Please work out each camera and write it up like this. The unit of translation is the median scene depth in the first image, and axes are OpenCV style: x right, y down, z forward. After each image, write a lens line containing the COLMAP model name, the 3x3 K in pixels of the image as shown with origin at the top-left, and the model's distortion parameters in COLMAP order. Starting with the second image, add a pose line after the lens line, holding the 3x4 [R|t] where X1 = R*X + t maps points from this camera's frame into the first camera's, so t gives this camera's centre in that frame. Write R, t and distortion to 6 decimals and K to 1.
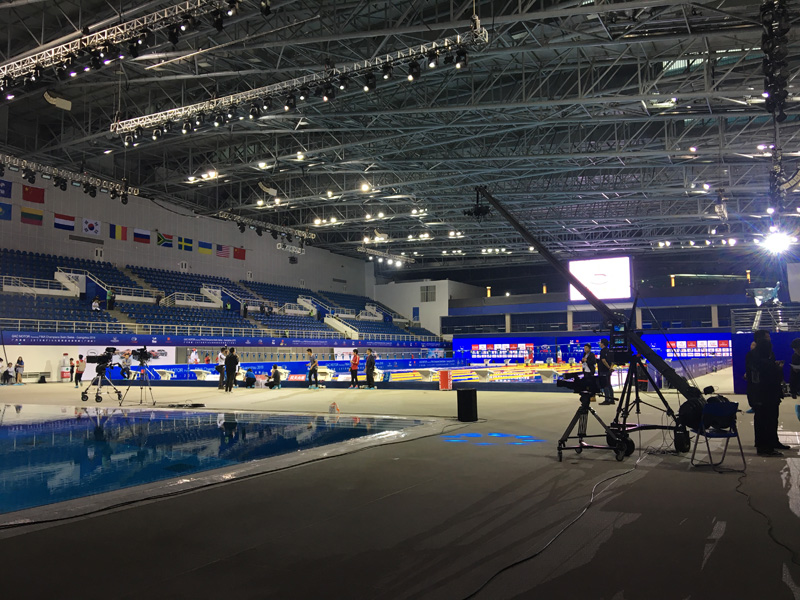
lens RADIAL K [[670.4, 0, 400.0], [0, 670.4, 300.0], [0, 0, 1]] dist [0.094087, -0.134988]
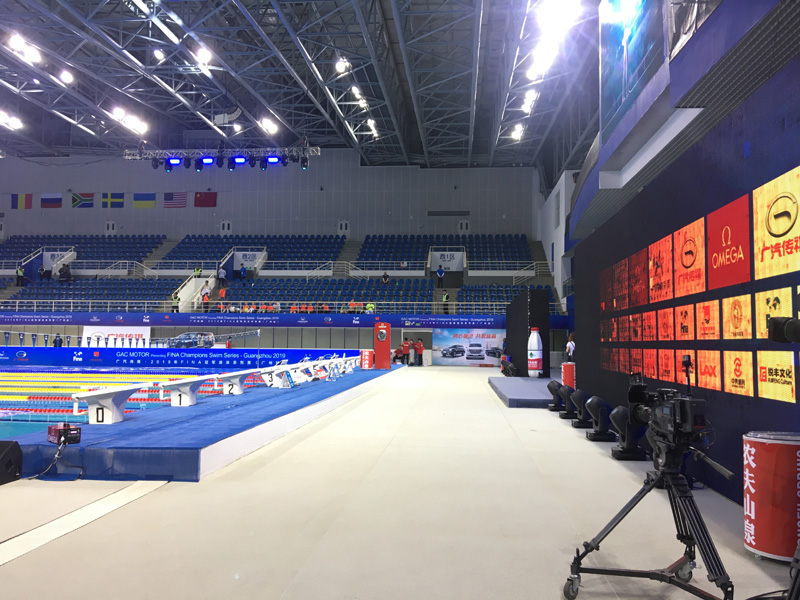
lens RADIAL K [[670.4, 0, 400.0], [0, 670.4, 300.0], [0, 0, 1]] dist [0.094087, -0.134988]
pose [[0.421546, -0.046408, -0.905619, 0.611865], [0.061413, 0.997858, -0.022549, 0.083249], [0.904725, -0.046111, 0.423493, 1.046816]]
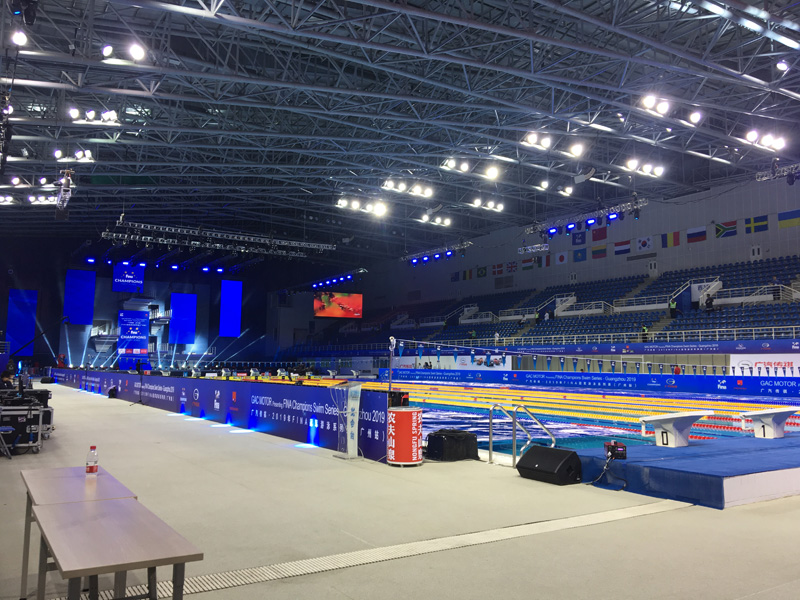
lens RADIAL K [[670.4, 0, 400.0], [0, 670.4, 300.0], [0, 0, 1]] dist [0.094087, -0.134988]
pose [[-0.465086, -0.081180, -0.881536, 0.623265], [0.067992, 0.989570, -0.127000, 0.084715], [0.882651, -0.119003, -0.454715, 1.071826]]
